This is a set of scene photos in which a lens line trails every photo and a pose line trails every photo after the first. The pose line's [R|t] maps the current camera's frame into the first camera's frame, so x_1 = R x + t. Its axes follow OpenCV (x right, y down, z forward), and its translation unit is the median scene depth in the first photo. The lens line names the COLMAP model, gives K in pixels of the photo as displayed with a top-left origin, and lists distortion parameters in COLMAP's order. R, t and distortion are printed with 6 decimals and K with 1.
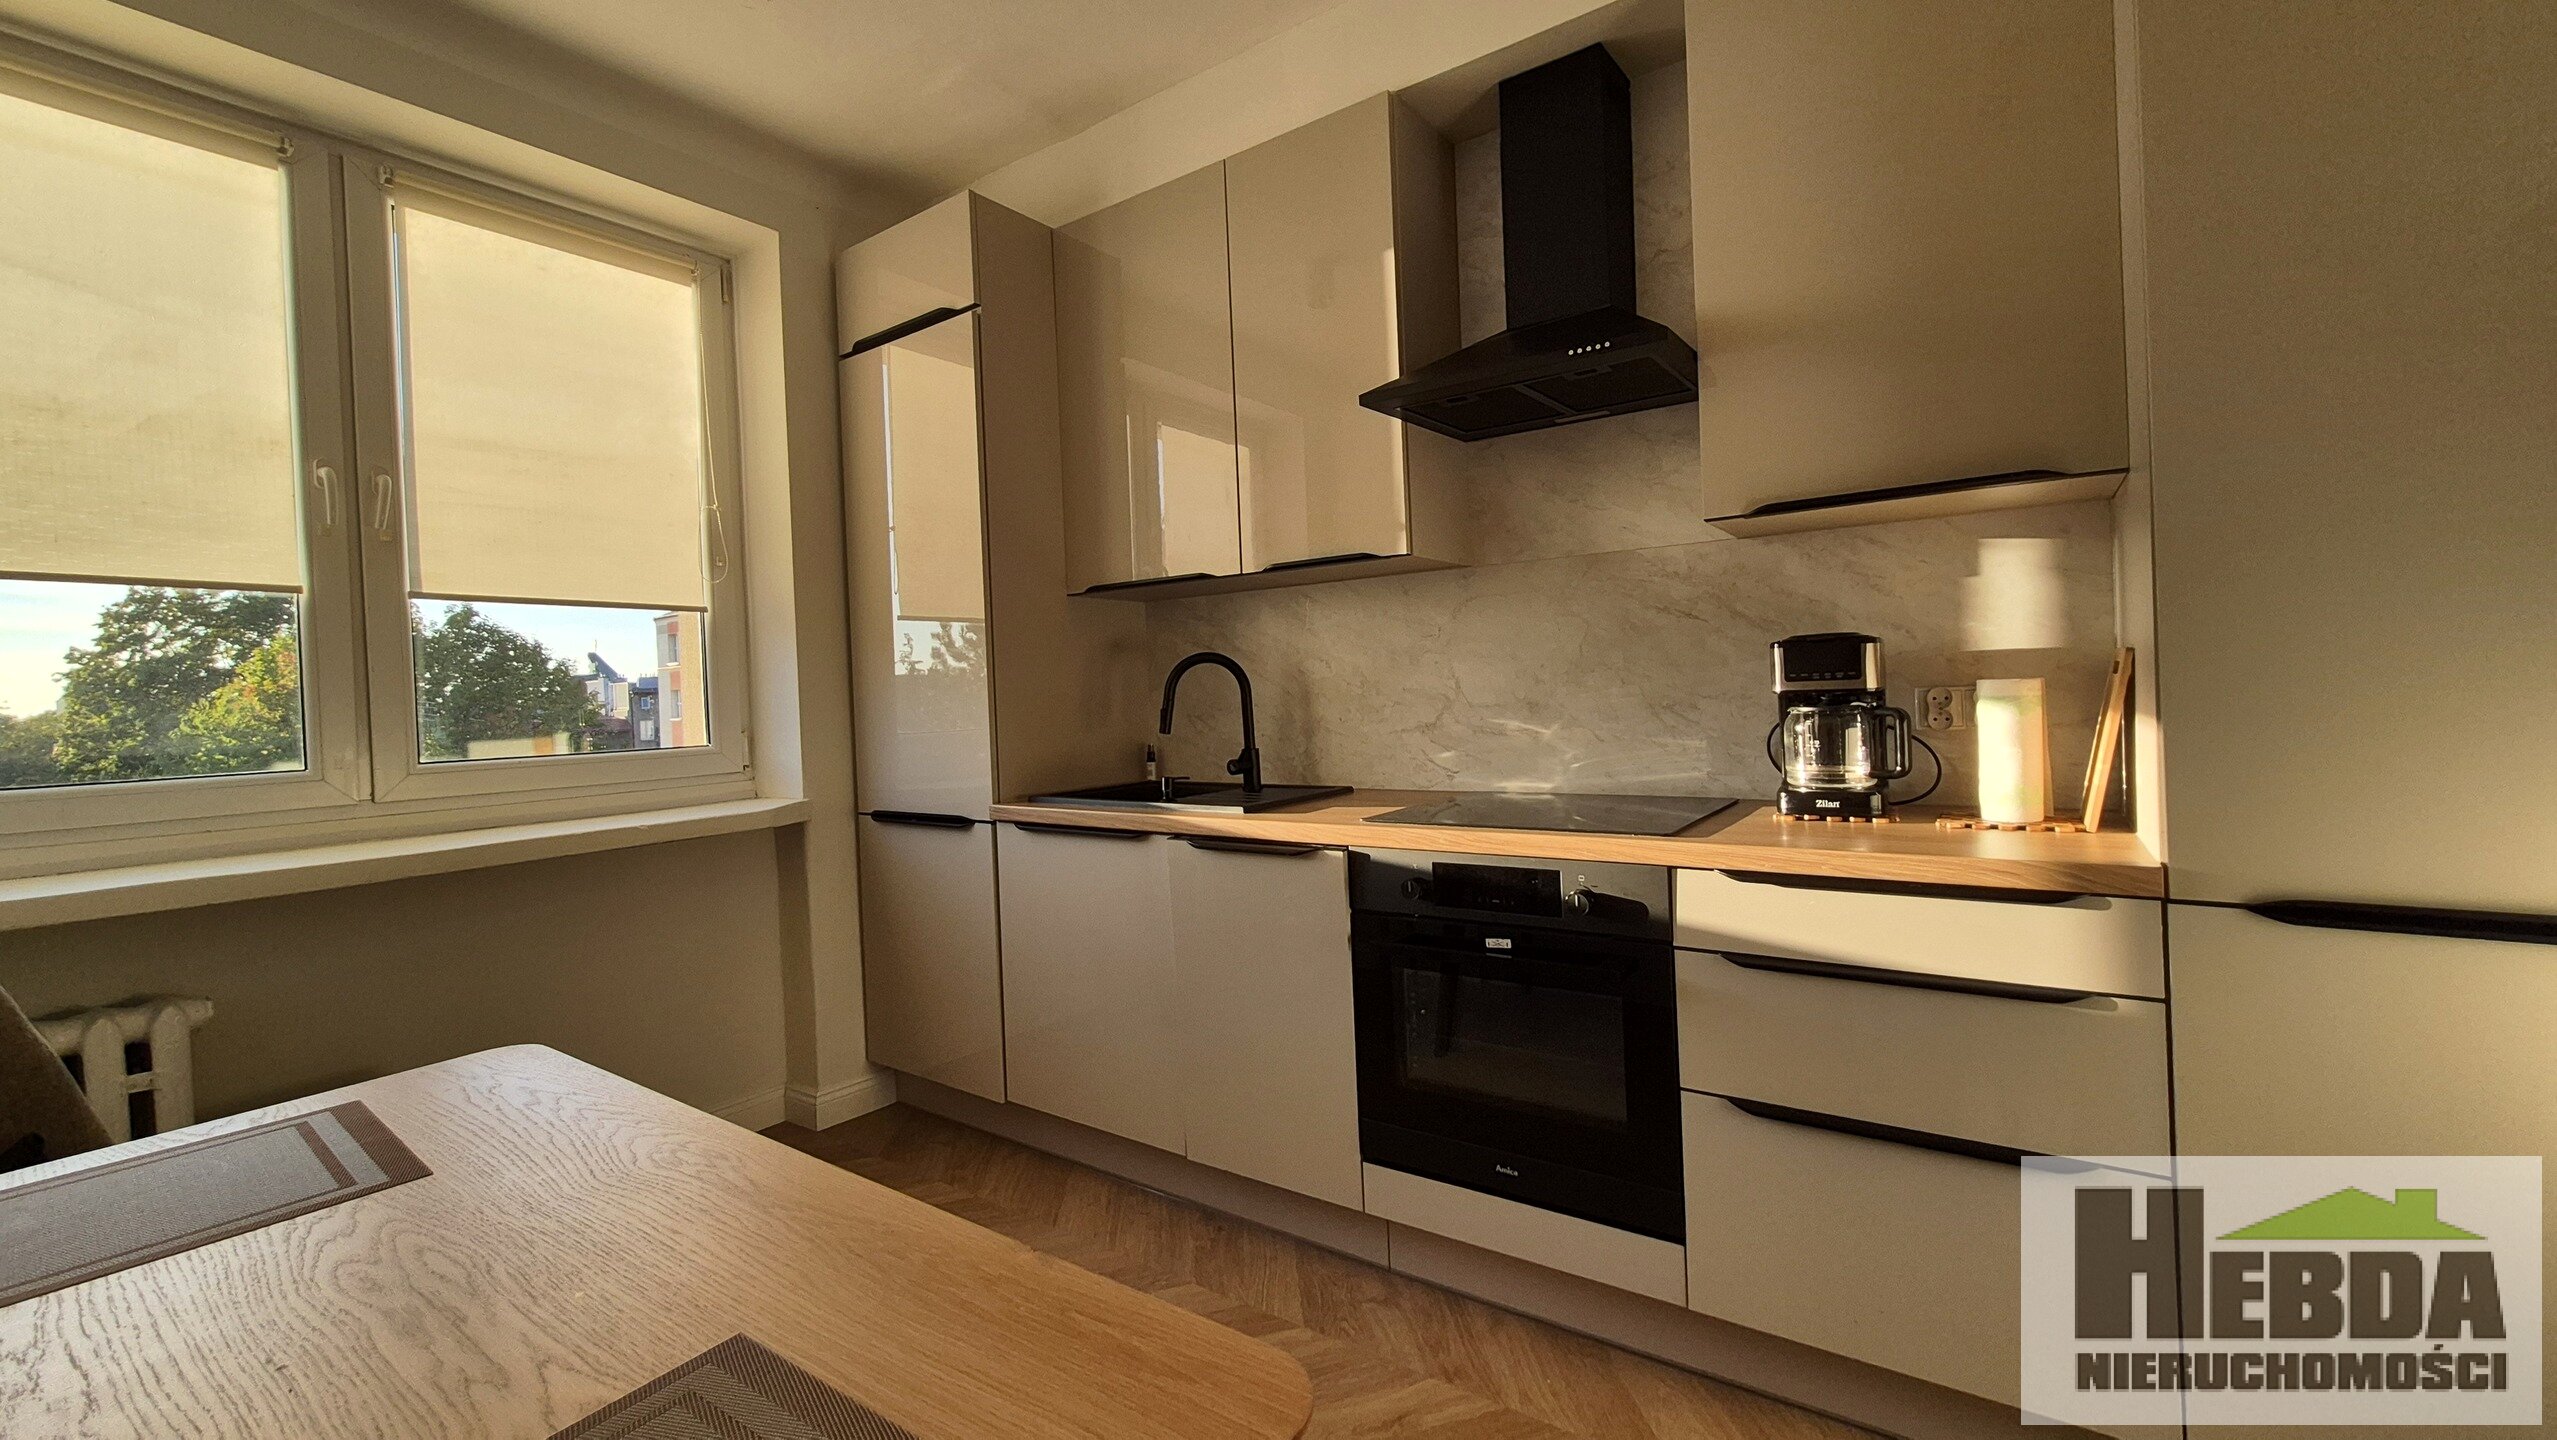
lens RADIAL K [[1019.1, 0, 1296.3], [0, 1019.1, 696.7], [0, 0, 1]] dist [0.000343, -0.001620]
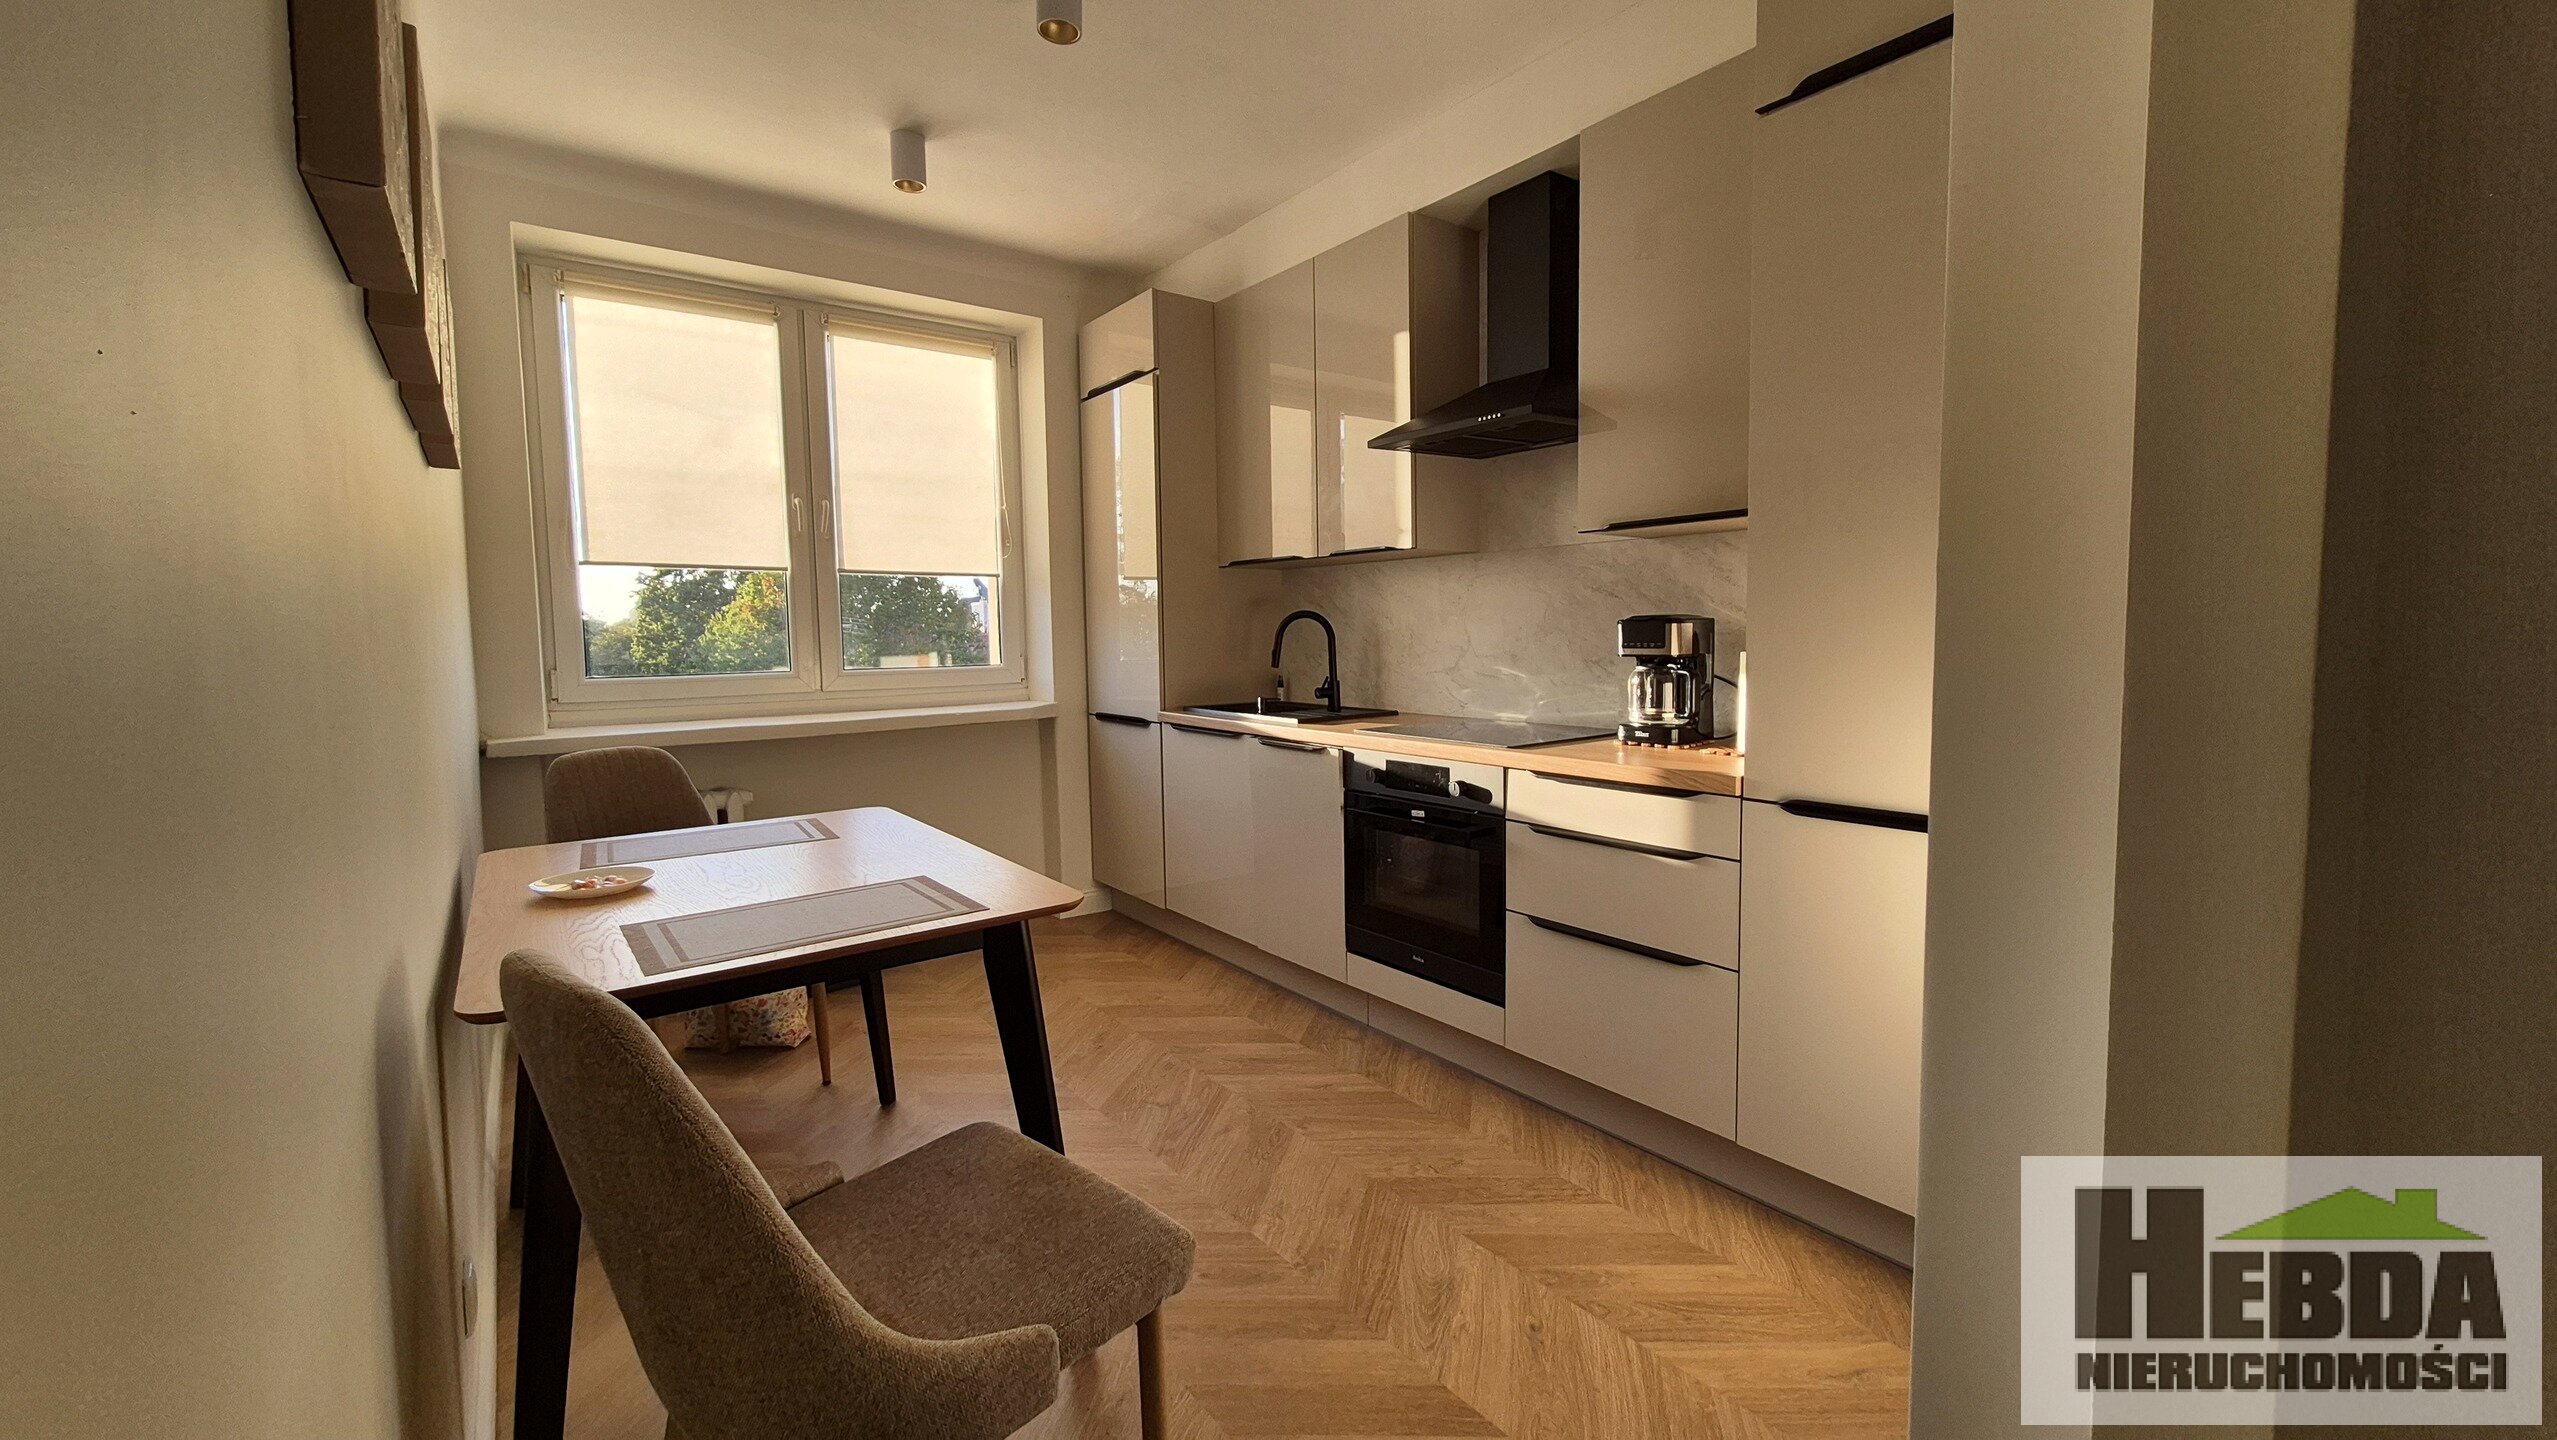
lens RADIAL K [[1019.1, 0, 1283.0], [0, 1019.1, 695.8], [0, 0, 1]] dist [0.000343, -0.001620]
pose [[0.950585, 0.043900, -0.307345, 0.364276], [-0.022733, 0.997137, 0.072116, -0.031058], [0.309631, -0.061566, 0.948862, -0.393724]]
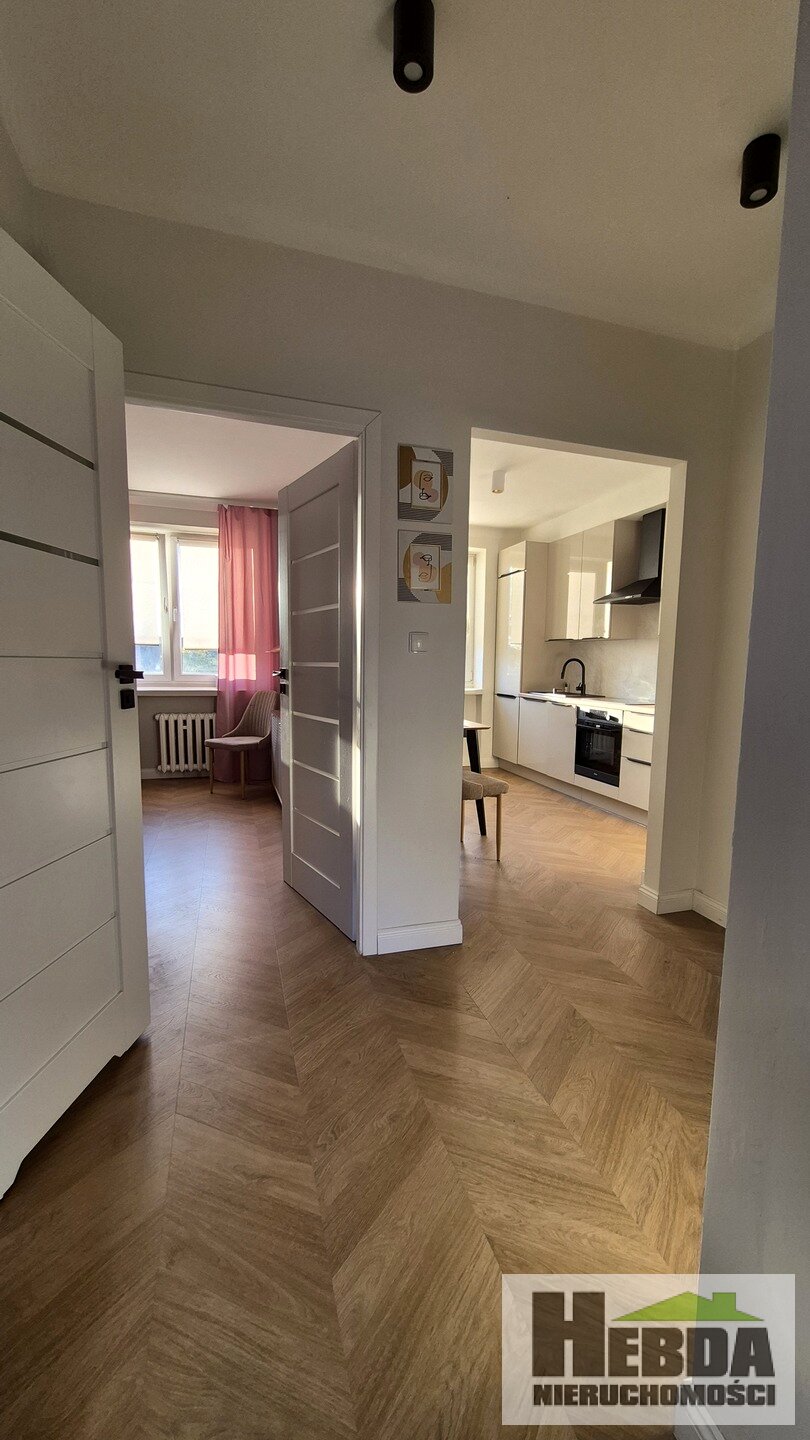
lens RADIAL K [[567.5, 0, 410.9], [0, 567.5, 732.1], [0, 0, 1]] dist [0.003759, -0.000024]
pose [[0.792472, 0.121677, -0.597647, 0.839688], [-0.043513, 0.988680, 0.143592, -0.055420], [0.608354, -0.087787, 0.788796, -1.238832]]
